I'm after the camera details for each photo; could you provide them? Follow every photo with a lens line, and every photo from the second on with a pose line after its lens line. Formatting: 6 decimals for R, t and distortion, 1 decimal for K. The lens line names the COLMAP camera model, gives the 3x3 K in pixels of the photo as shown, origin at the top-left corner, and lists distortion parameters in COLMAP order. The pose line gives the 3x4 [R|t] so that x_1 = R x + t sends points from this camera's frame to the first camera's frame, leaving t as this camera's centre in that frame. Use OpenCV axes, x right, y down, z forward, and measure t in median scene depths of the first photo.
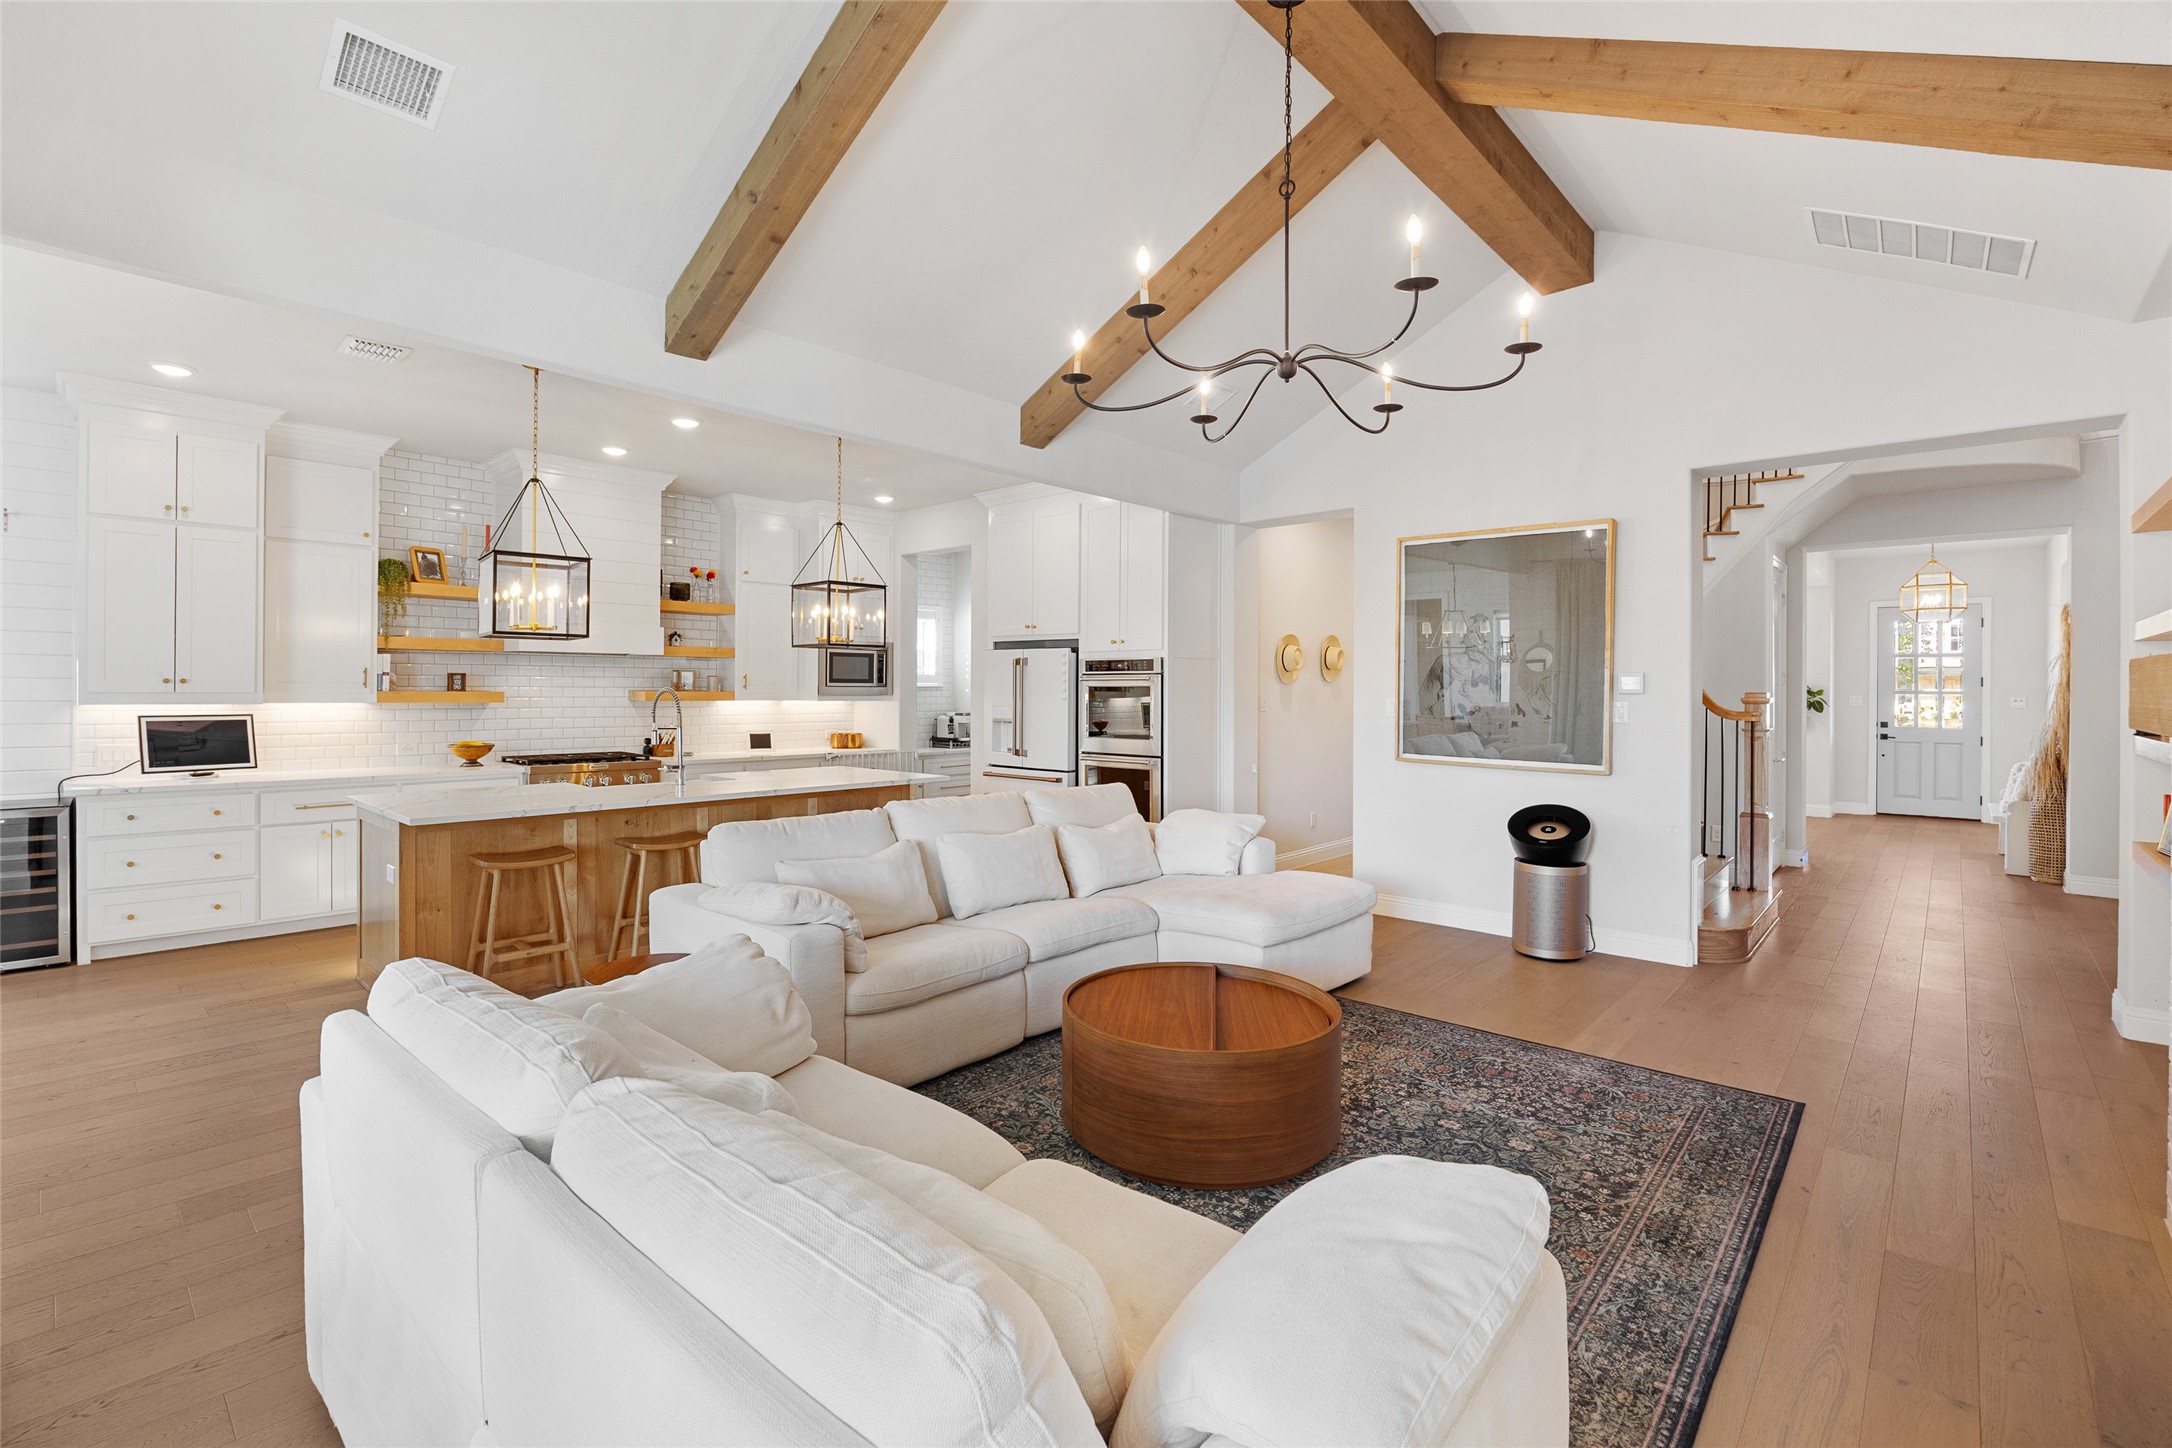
lens RADIAL K [[977.9, 0, 1085.8], [0, 977.9, 686.1], [0, 0, 1]] dist [-0.014293, -0.000138]
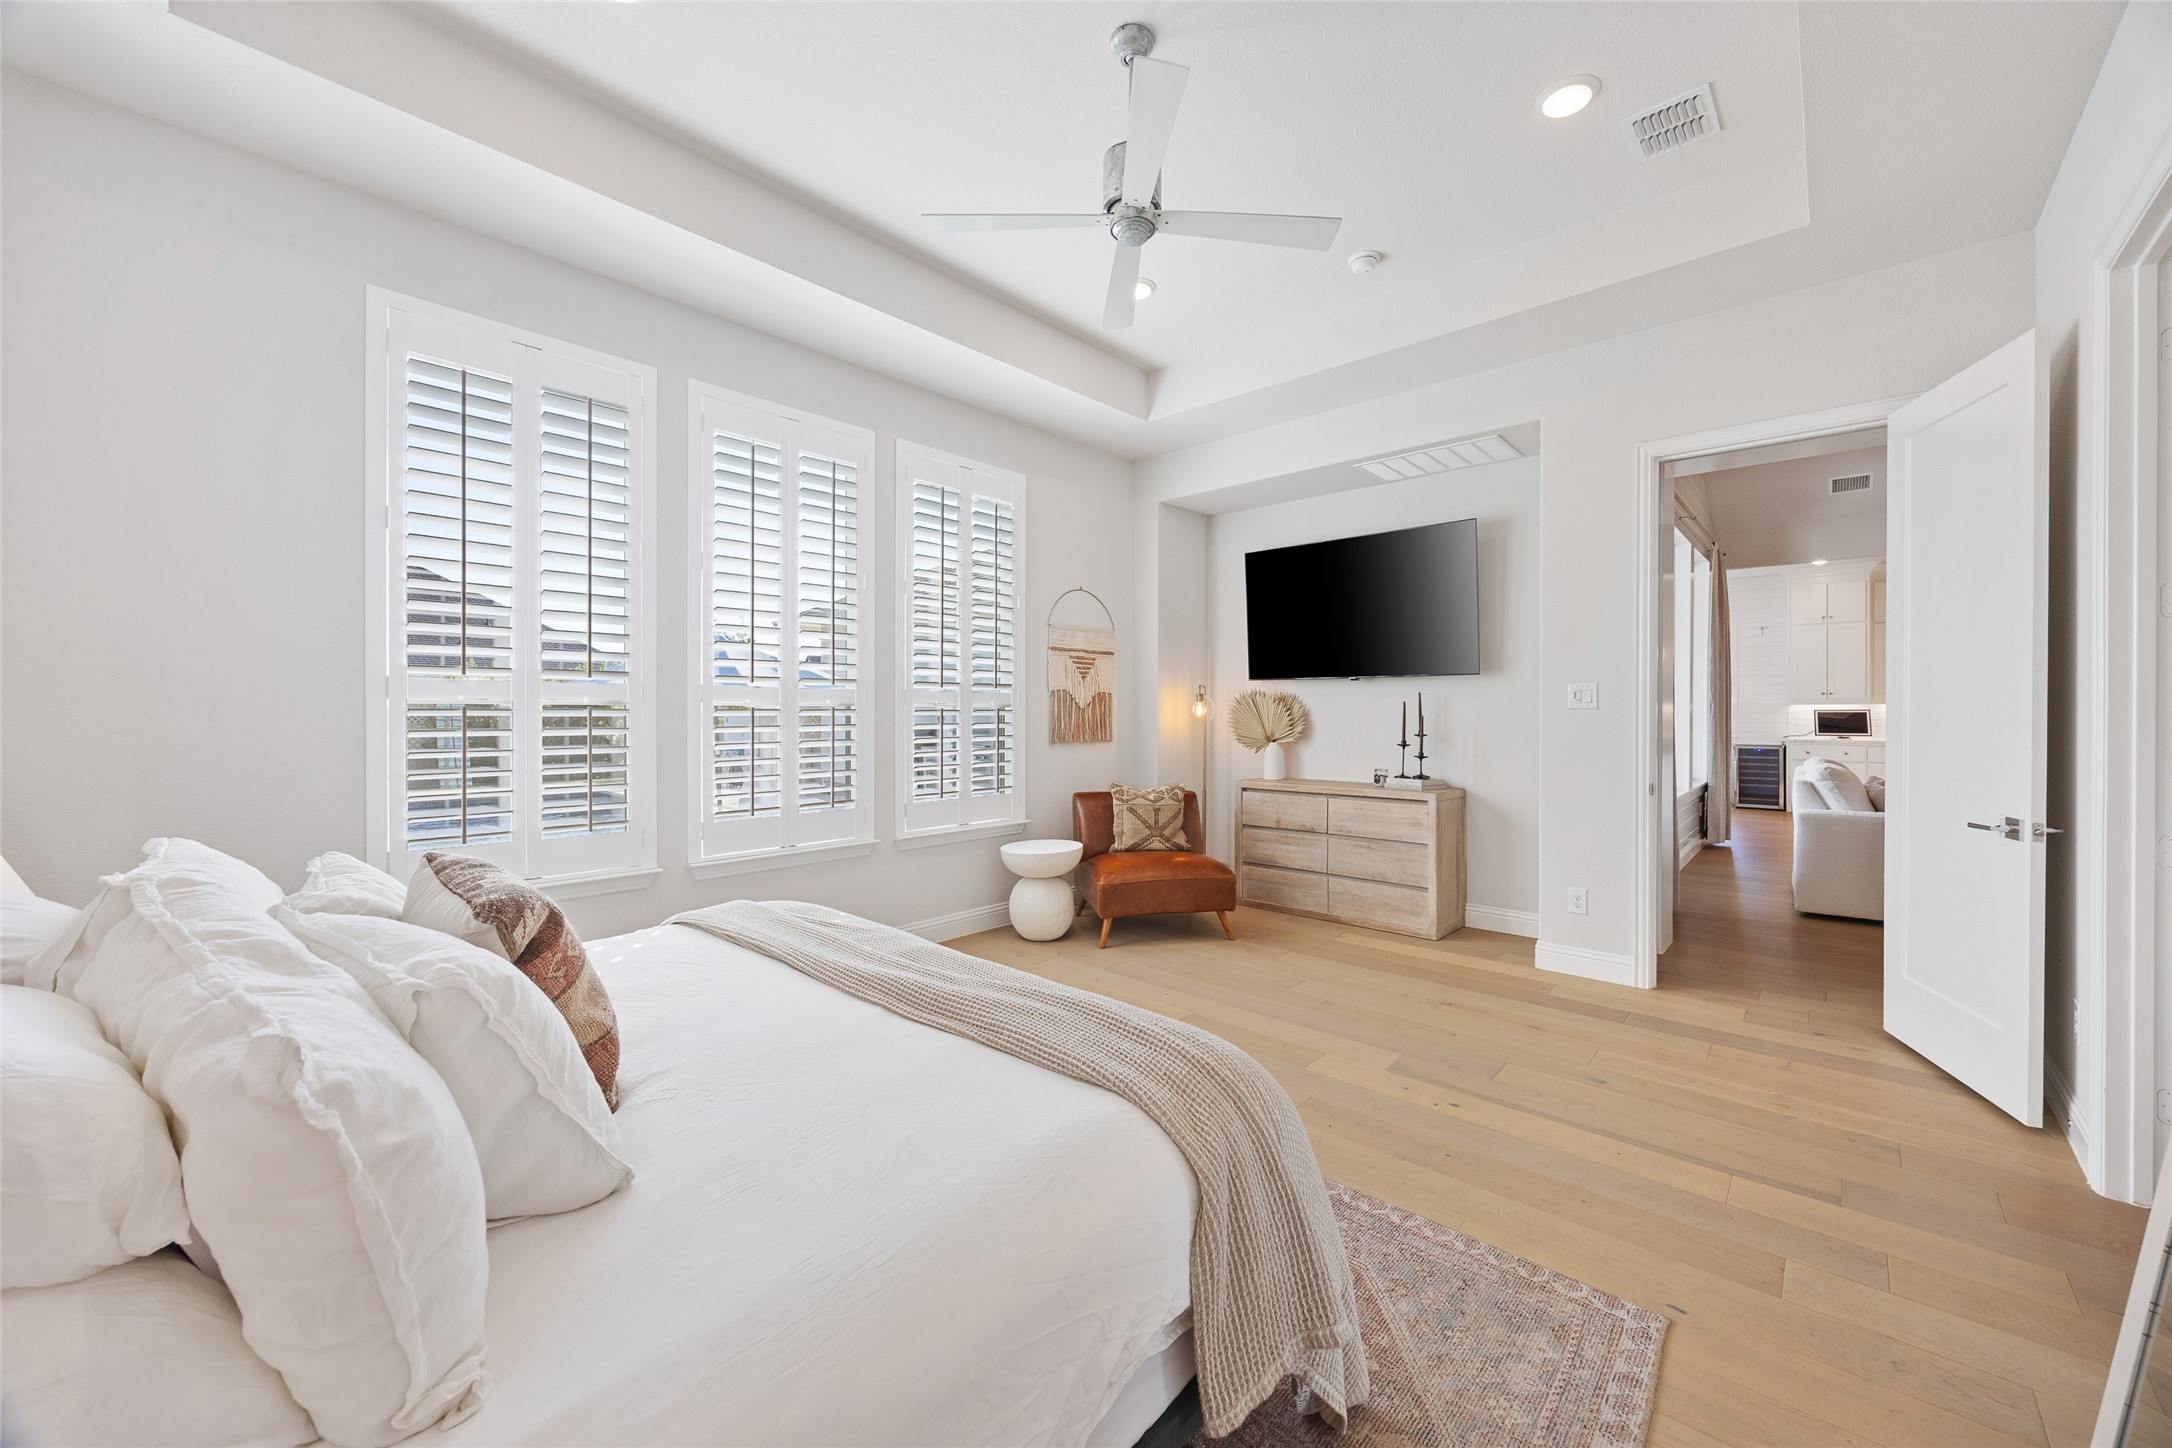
lens RADIAL K [[842.9, 0, 1080.8], [0, 842.9, 714.9], [0, 0, 1]] dist [-0.003107, -0.000311]
pose [[-0.019738, 0.004863, -0.999793, 0.989096], [0.004702, 0.999978, 0.004772, 0.024588], [0.999794, -0.004607, -0.019761, -0.658897]]
